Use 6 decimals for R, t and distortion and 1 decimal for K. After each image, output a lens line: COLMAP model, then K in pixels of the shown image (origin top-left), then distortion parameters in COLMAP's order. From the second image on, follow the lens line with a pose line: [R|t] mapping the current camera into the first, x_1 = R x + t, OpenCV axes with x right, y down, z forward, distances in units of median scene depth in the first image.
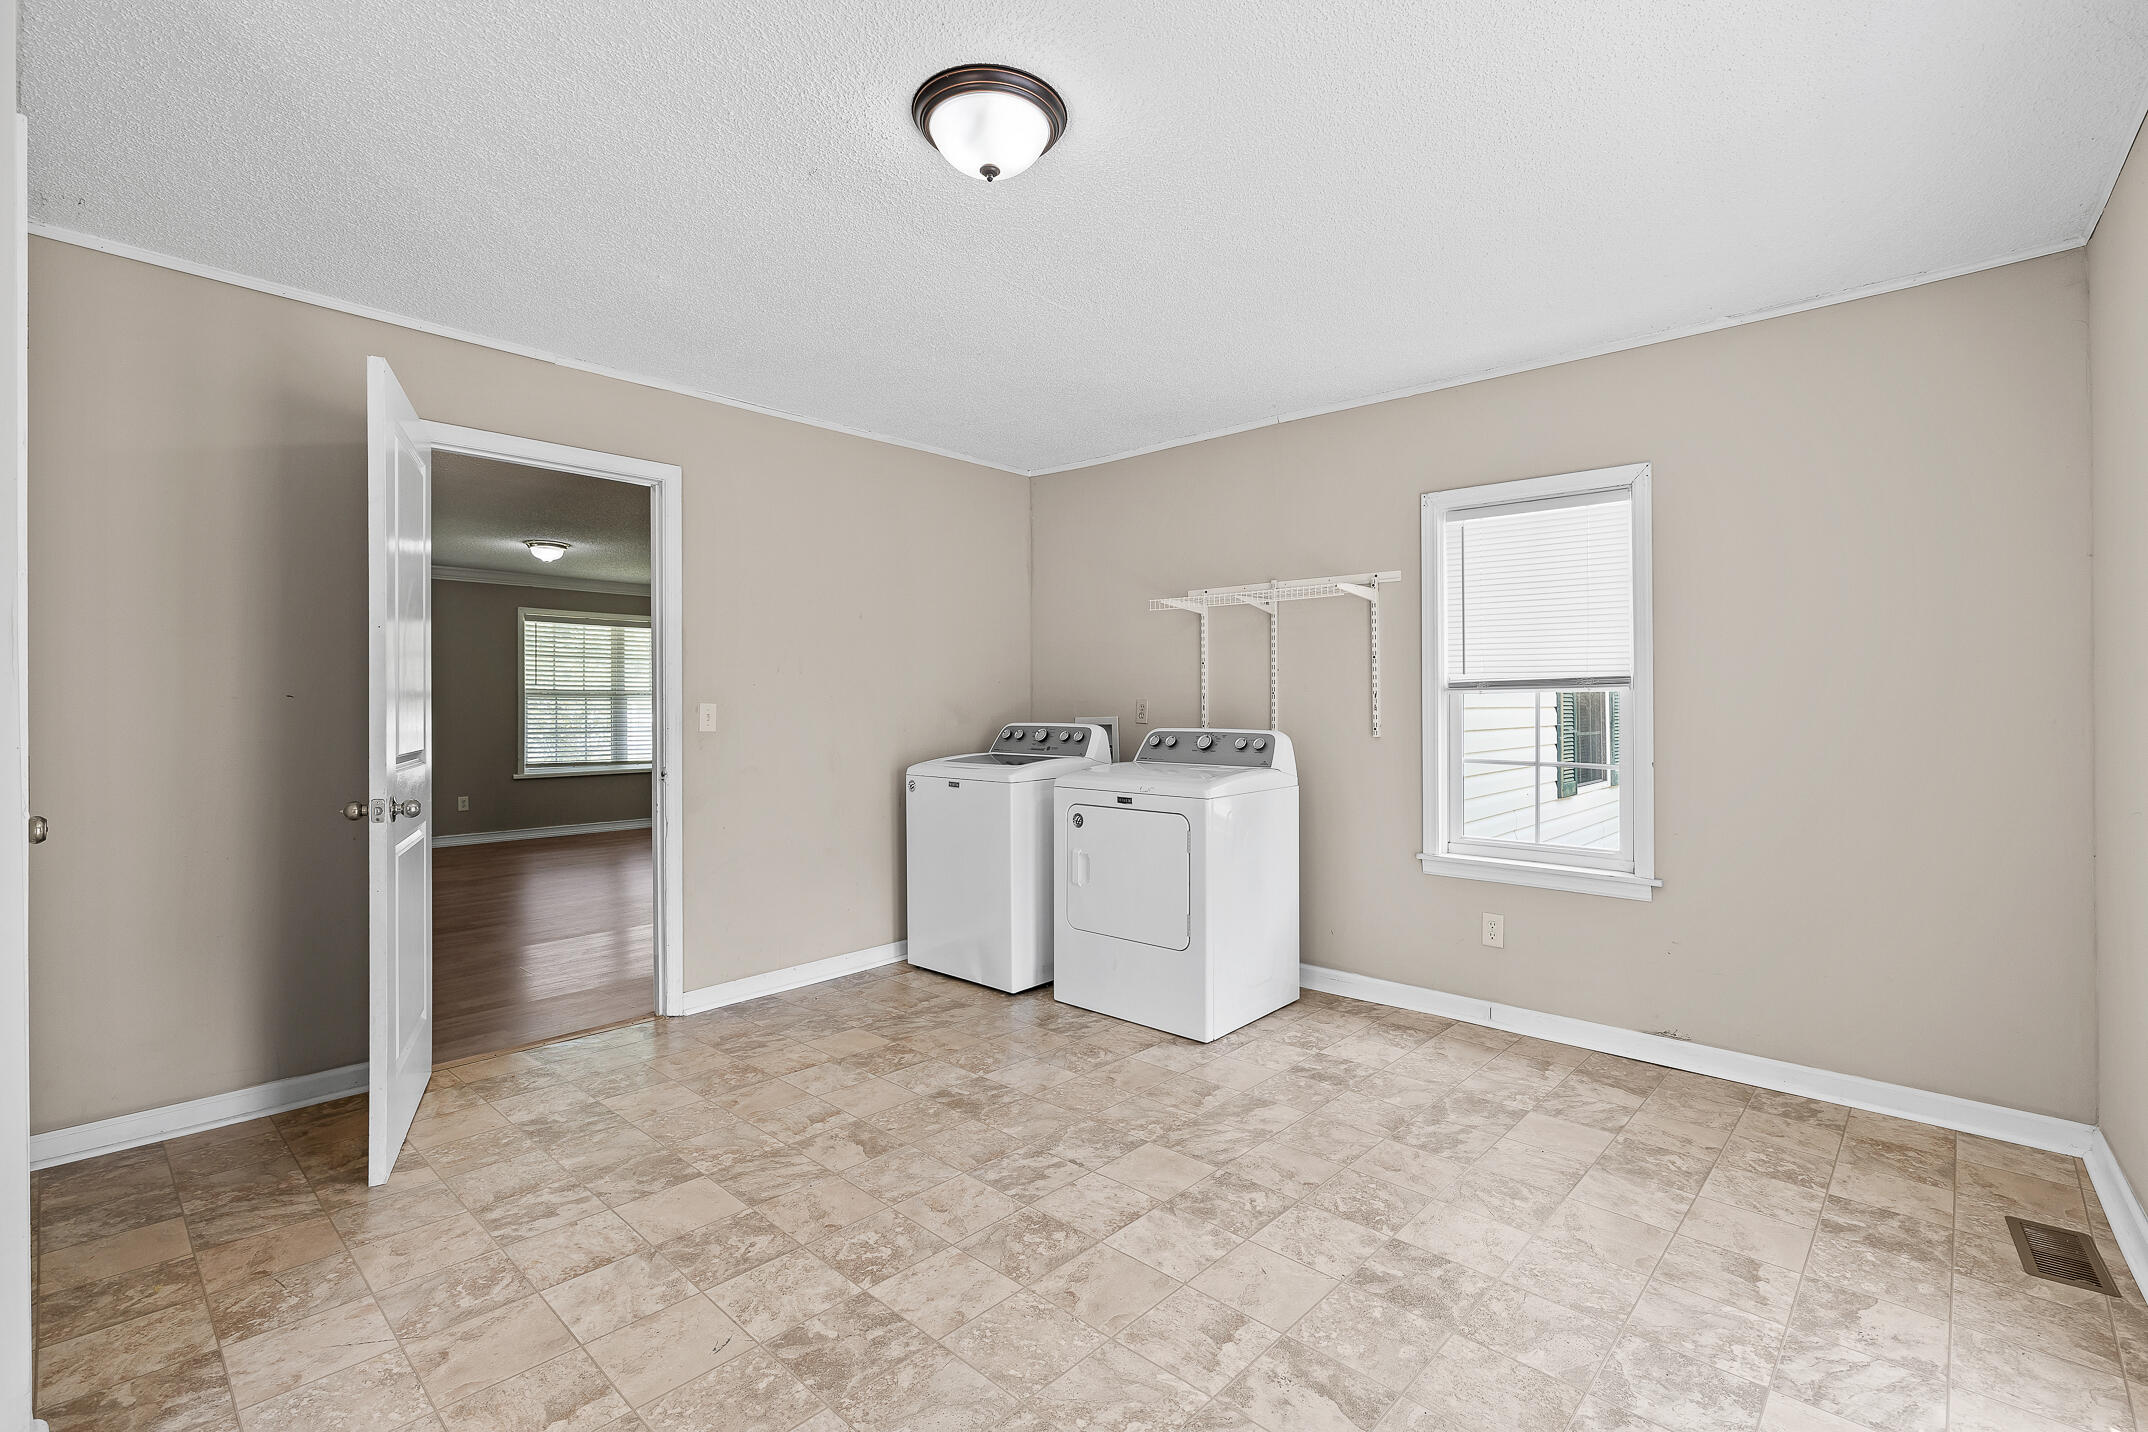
lens RADIAL K [[953.7, 0, 1074.0], [0, 953.7, 716.0], [0, 0, 1]] dist [0.000857, 0.000108]
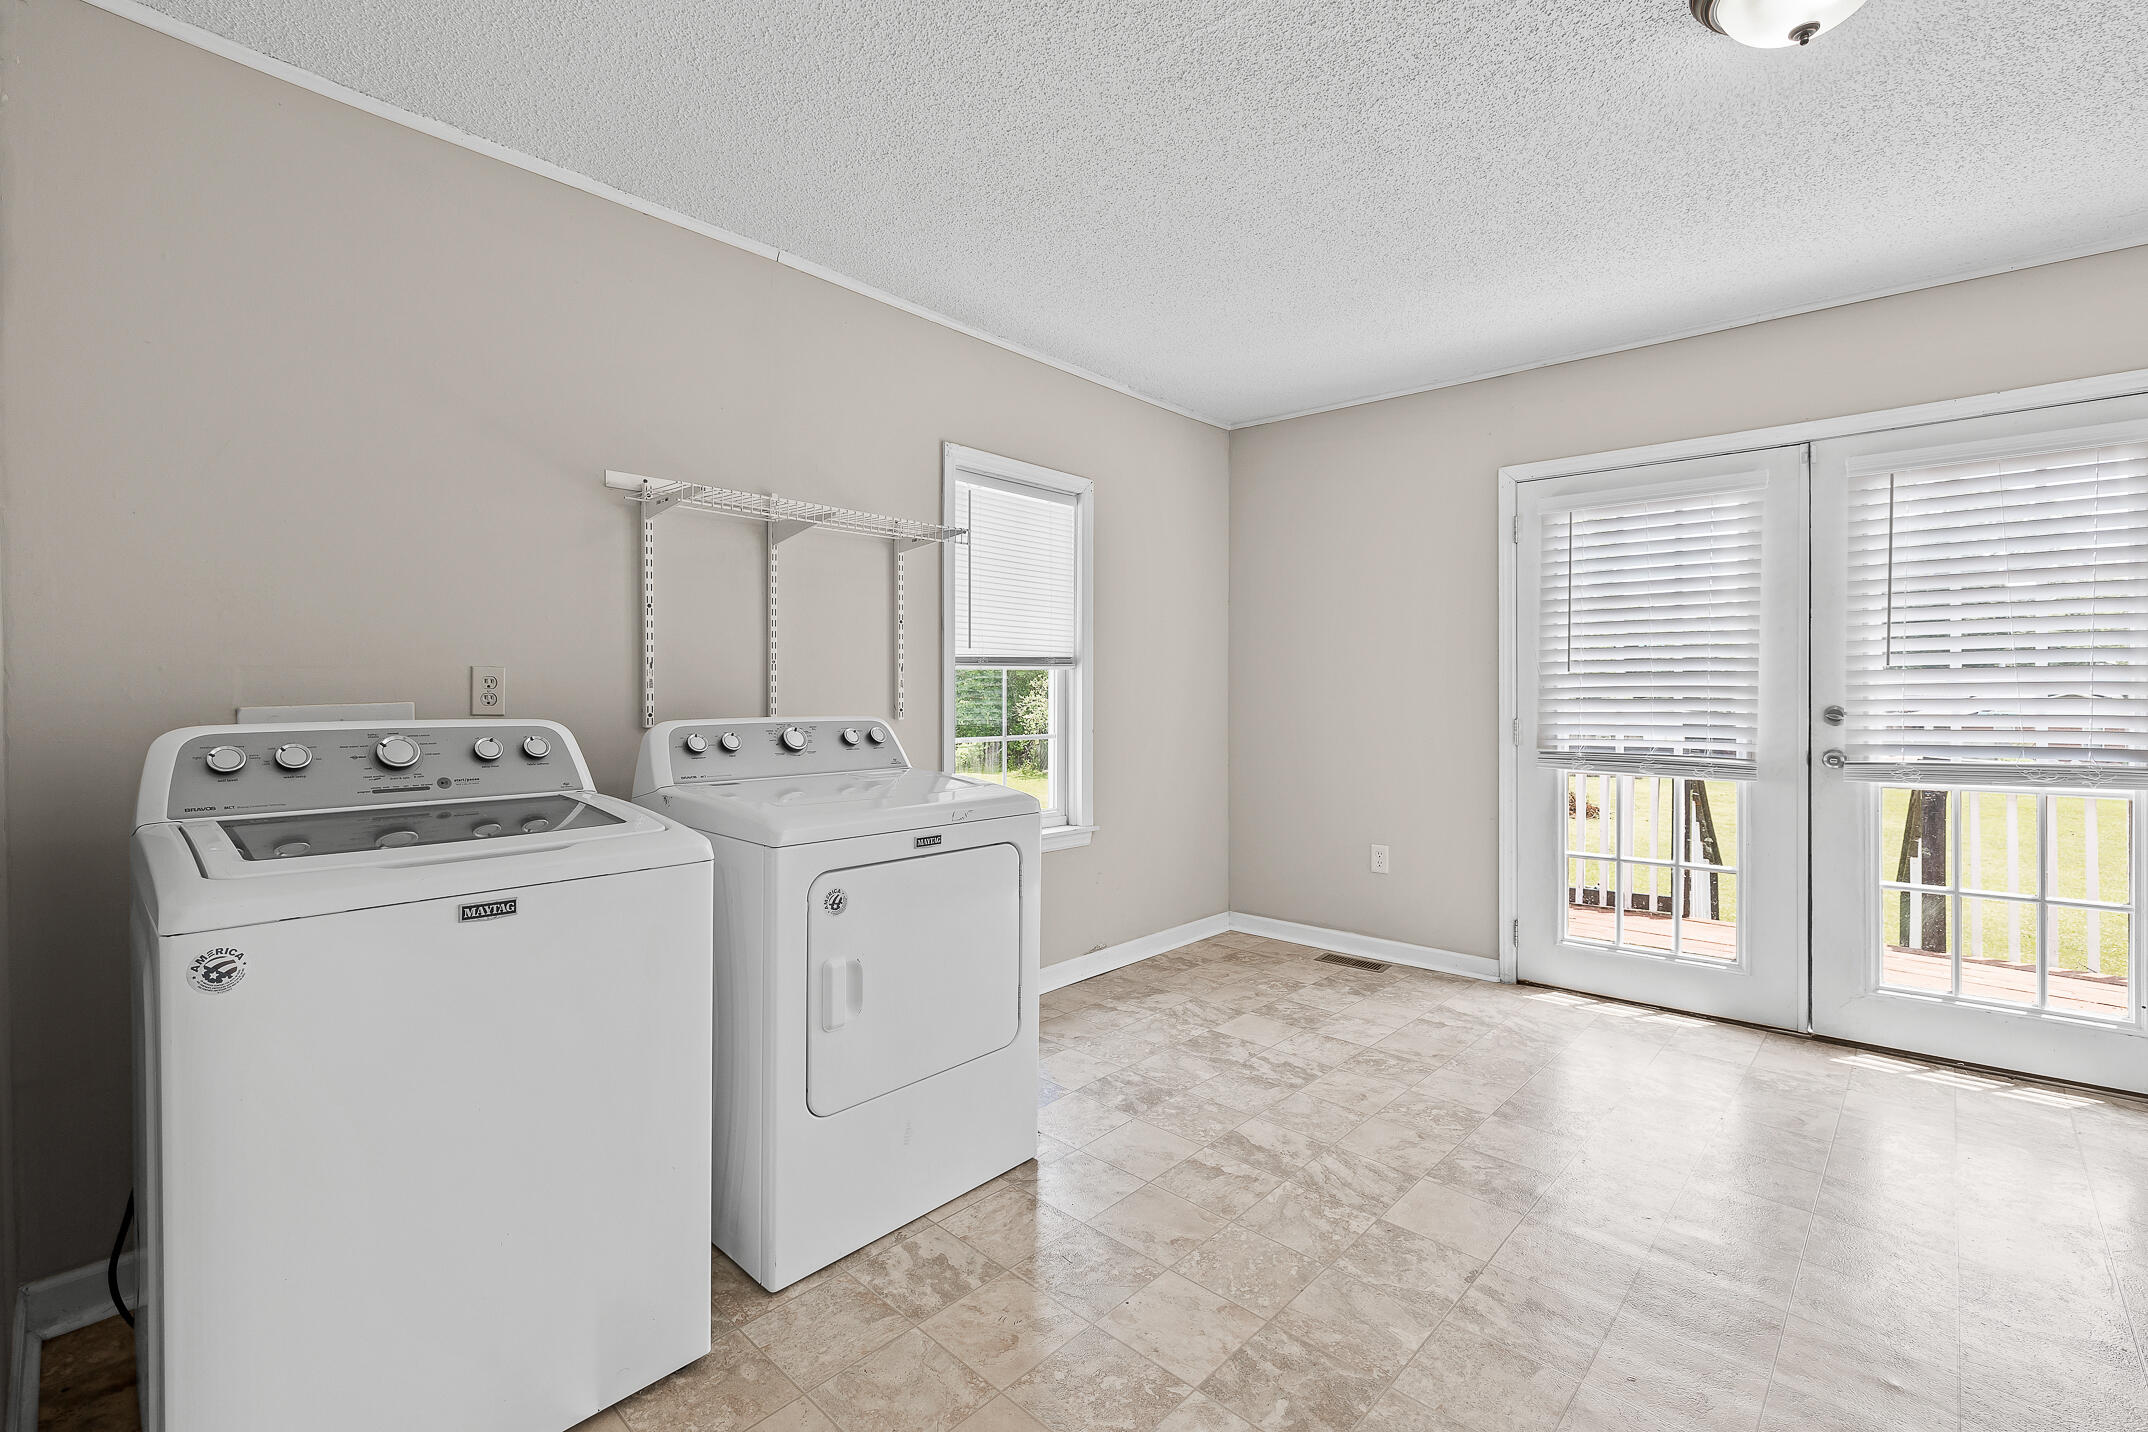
lens RADIAL K [[916.1, 0, 1074.0], [0, 916.1, 716.0], [0, 0, 1]] dist [-0.000647, 0.000188]
pose [[0.022739, -0.030115, 0.999288, -0.603947], [0.010493, 0.999498, 0.029882, -0.004459], [-0.999686, 0.009806, 0.023044, 1.082706]]
